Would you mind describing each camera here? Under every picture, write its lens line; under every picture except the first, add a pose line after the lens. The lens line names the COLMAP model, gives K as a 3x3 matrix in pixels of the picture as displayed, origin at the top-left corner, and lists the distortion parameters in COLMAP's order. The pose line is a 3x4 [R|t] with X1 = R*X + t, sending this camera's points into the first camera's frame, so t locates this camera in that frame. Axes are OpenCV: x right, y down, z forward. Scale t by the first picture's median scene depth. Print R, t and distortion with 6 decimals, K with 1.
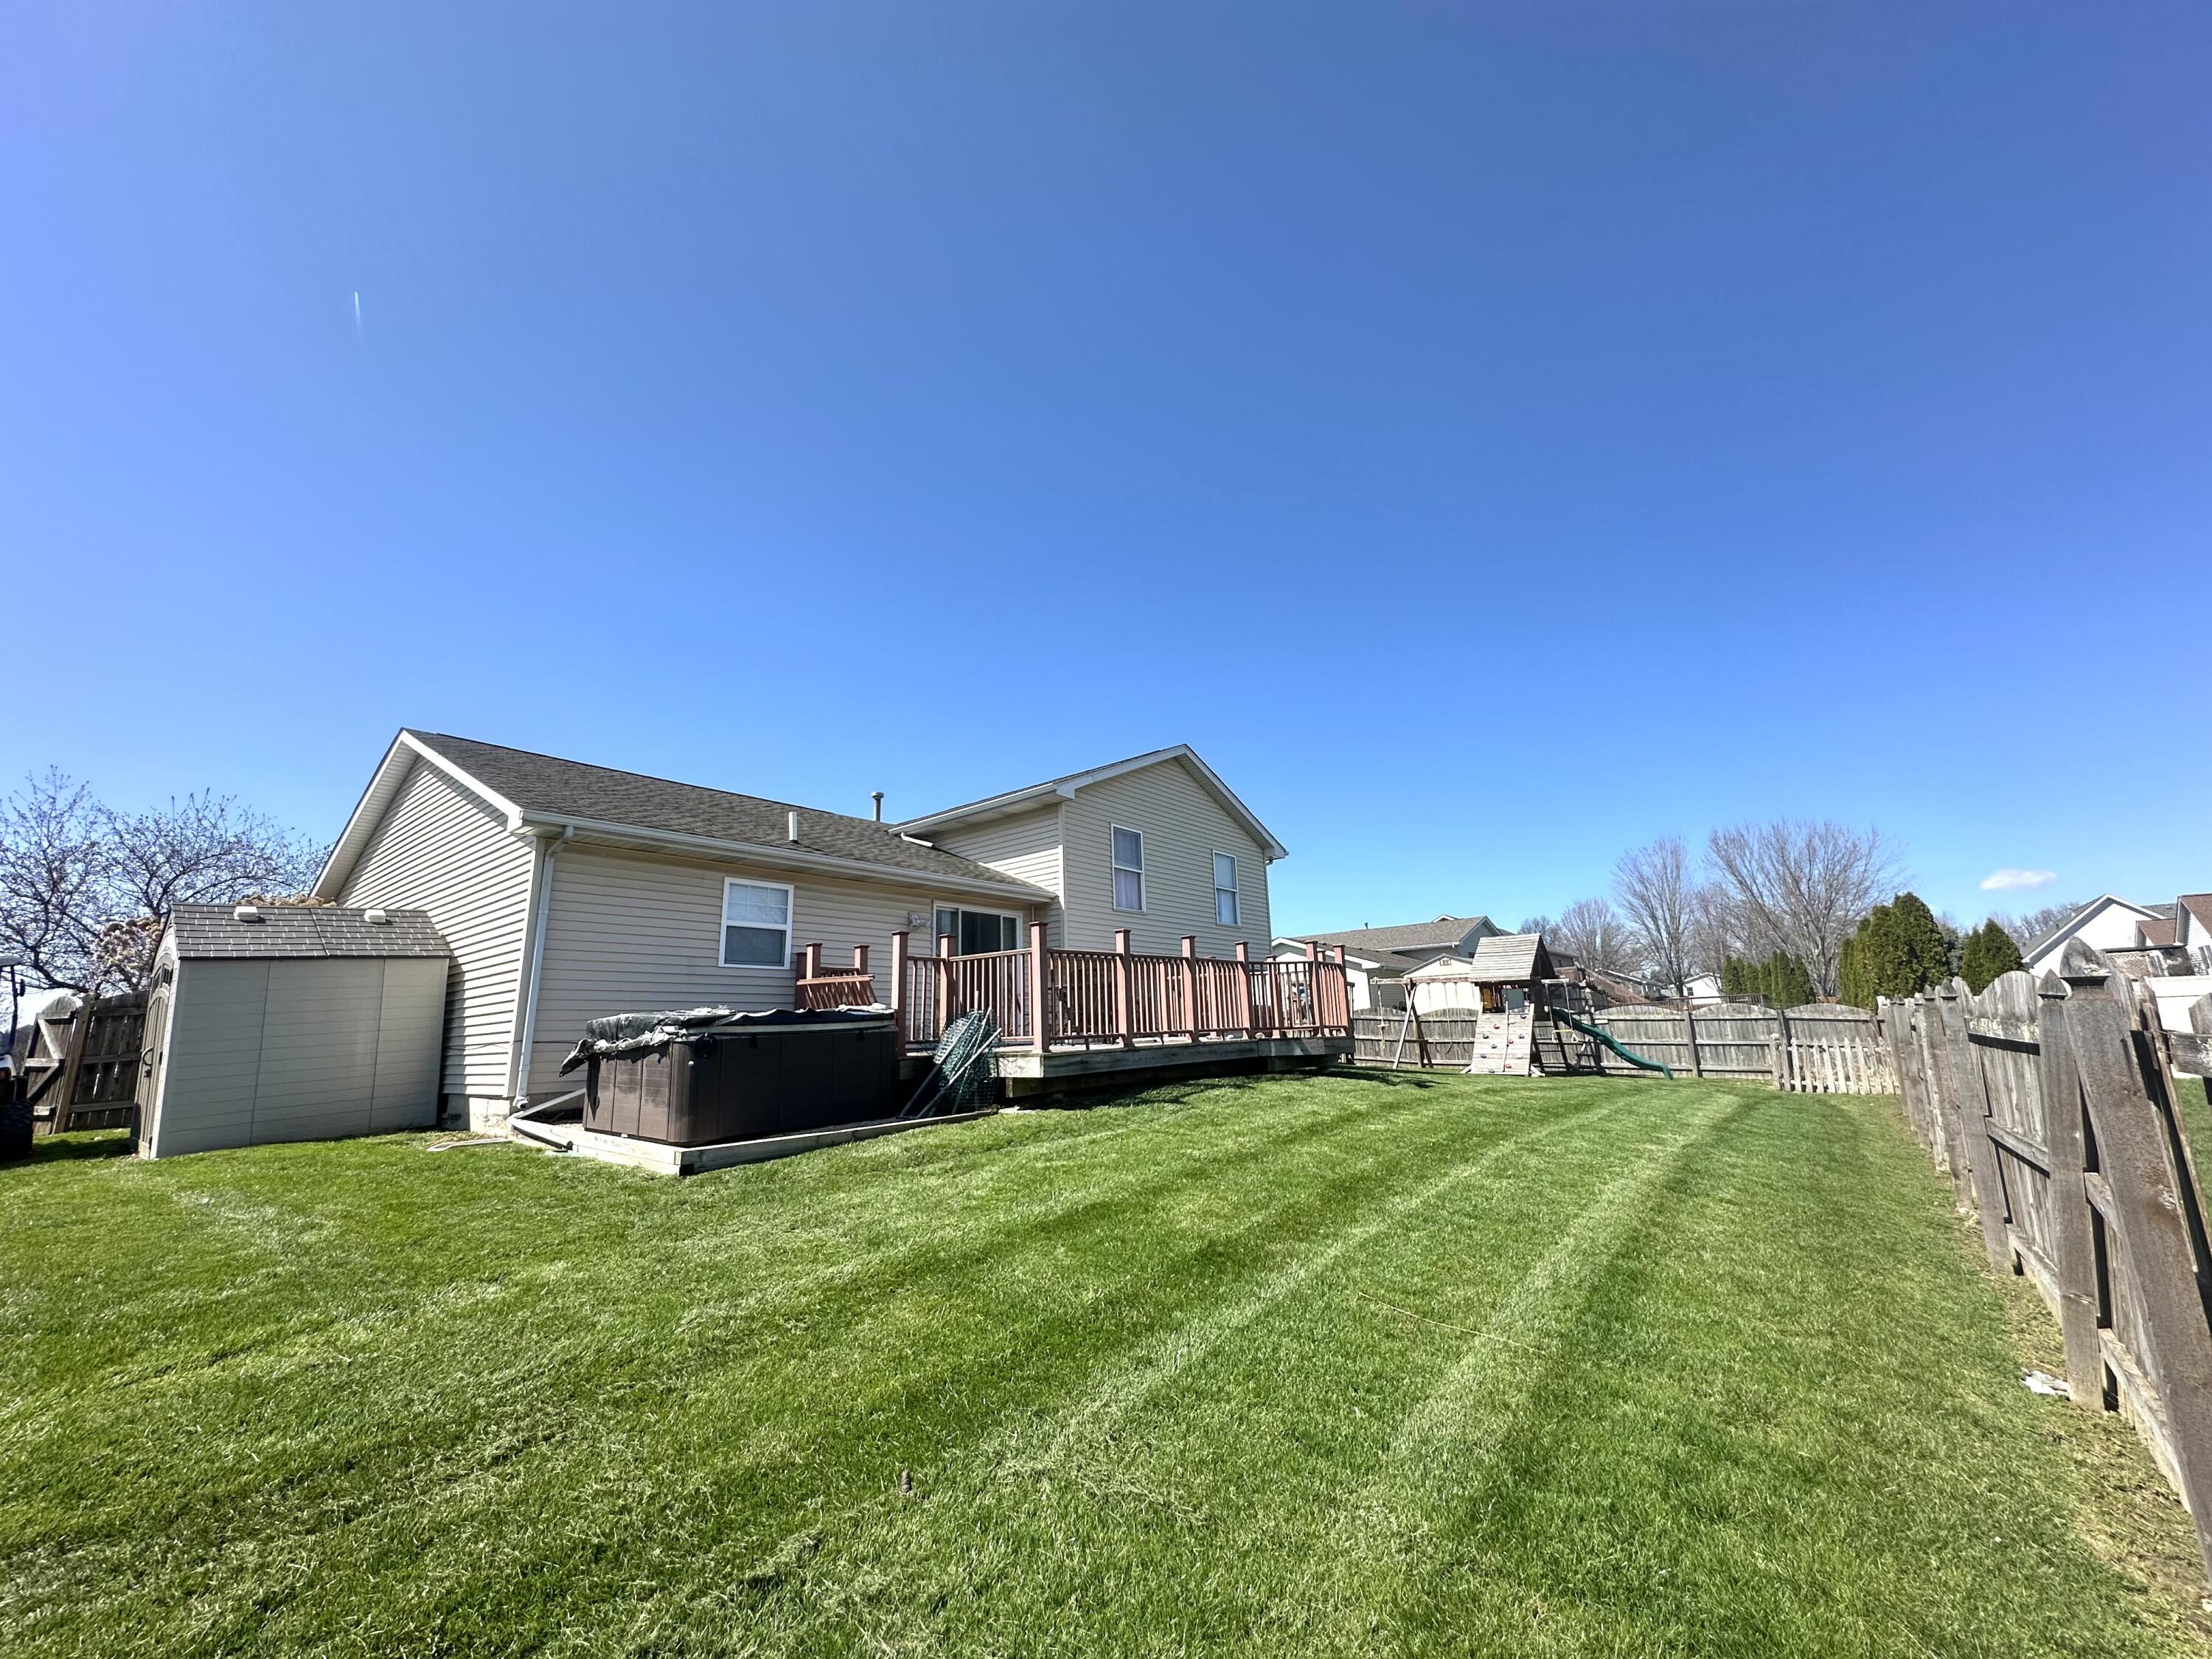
lens RADIAL K [[879.7, 0, 1104.6], [0, 879.7, 836.1], [0, 0, 1]] dist [-0.000699, 0.000057]
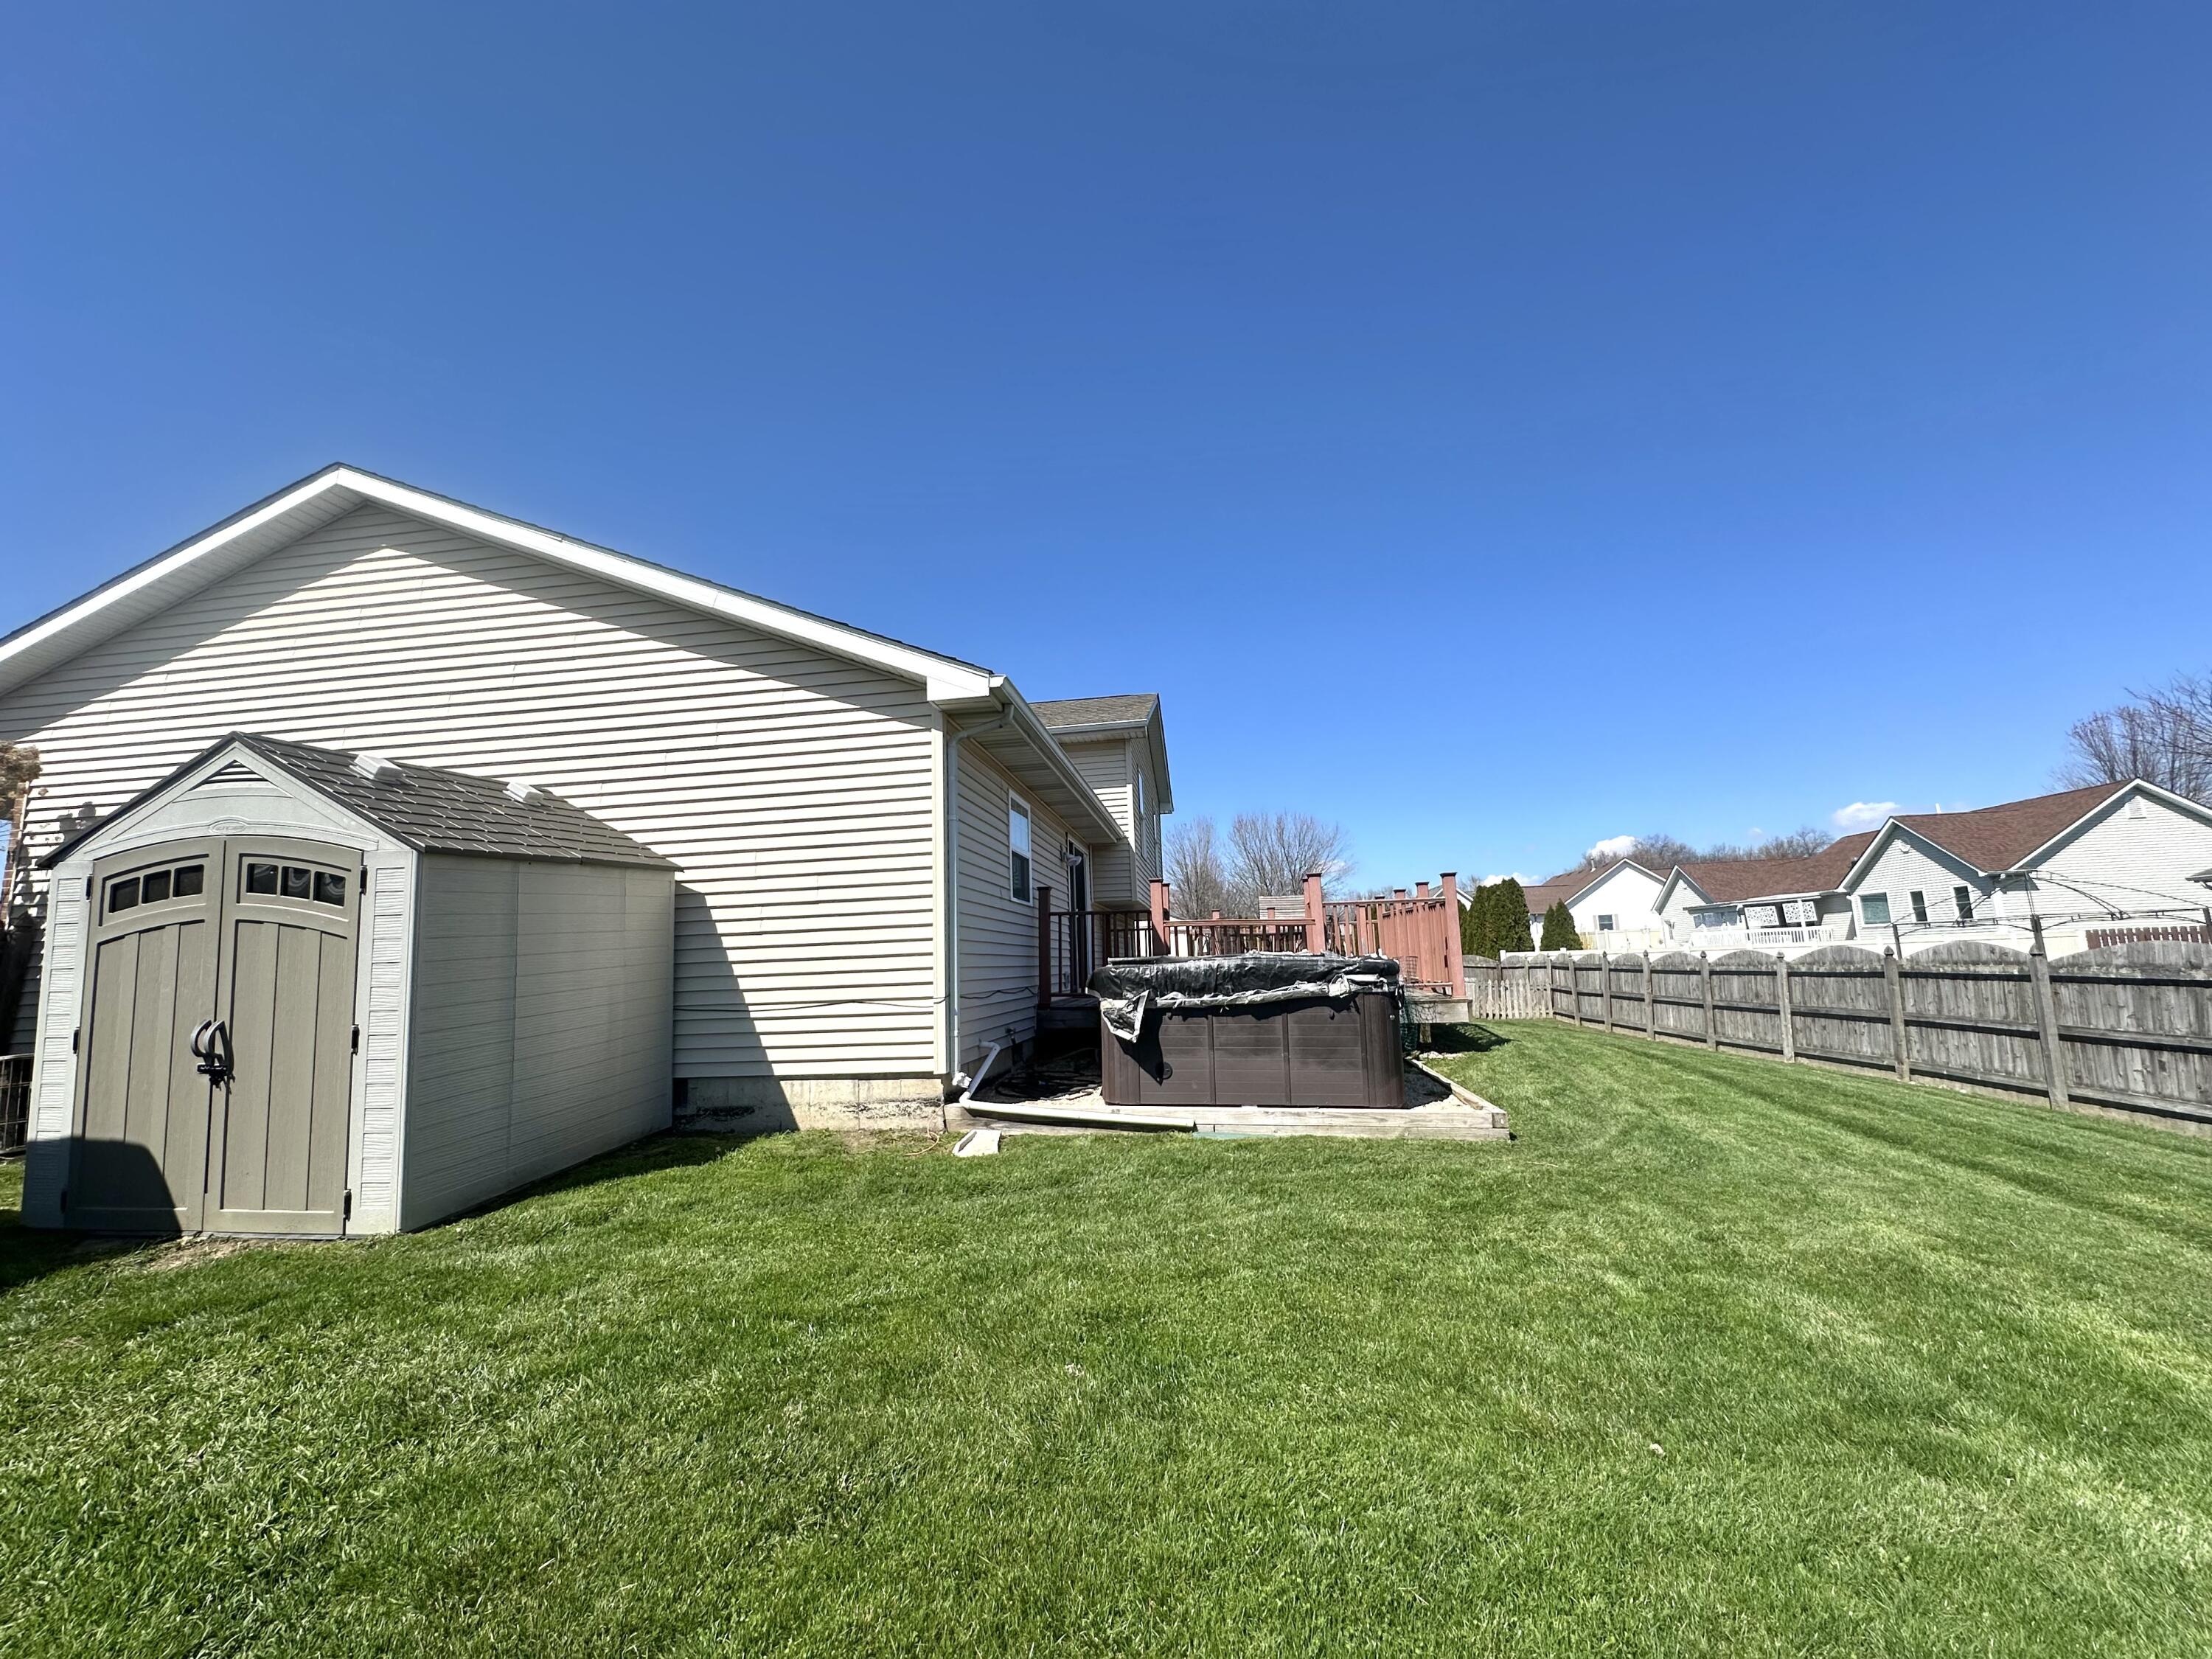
lens RADIAL K [[879.7, 0, 1104.6], [0, 879.7, 836.1], [0, 0, 1]] dist [-0.000699, 0.000057]
pose [[0.845236, 0.078598, 0.528582, -0.450140], [-0.110484, 0.993456, 0.028948, 0.032927], [-0.522848, -0.082867, 0.848388, 0.161958]]
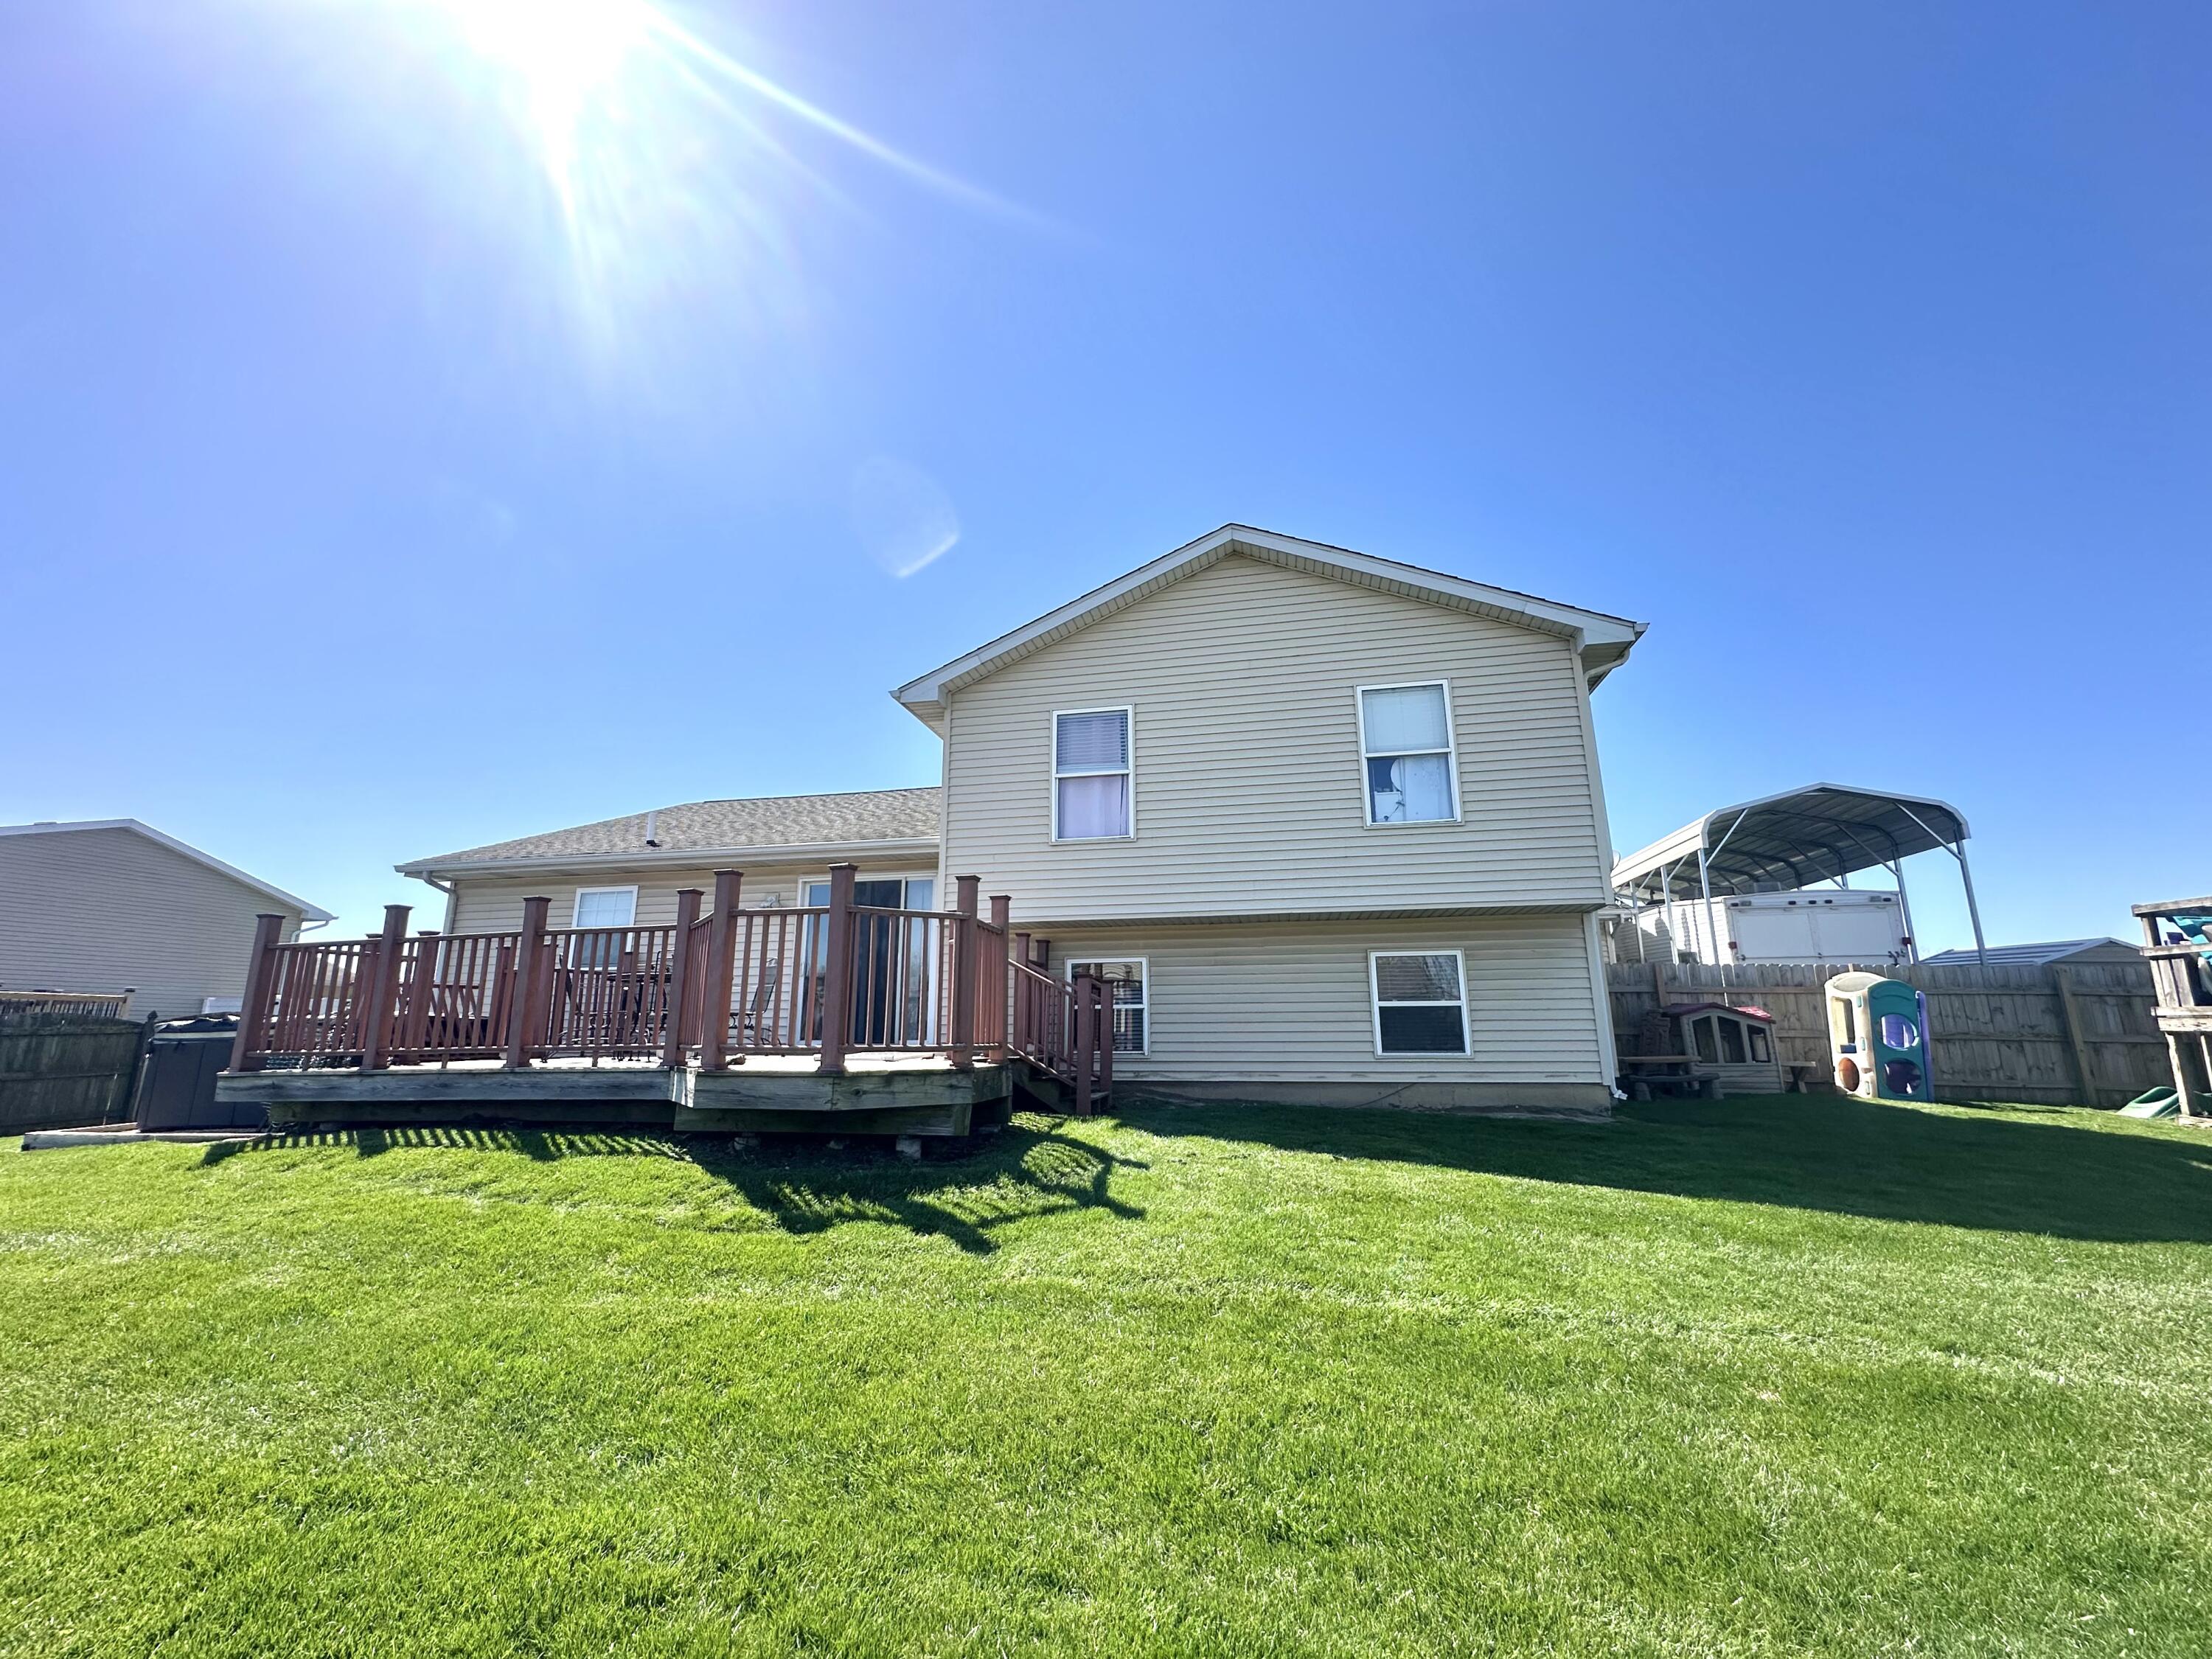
lens RADIAL K [[879.7, 0, 1104.6], [0, 879.7, 836.1], [0, 0, 1]] dist [-0.000699, 0.000057]
pose [[0.465472, -0.163613, -0.869808, 0.427393], [0.189431, 0.978408, -0.082668, 0.101407], [0.864553, -0.126289, 0.486415, 0.534465]]
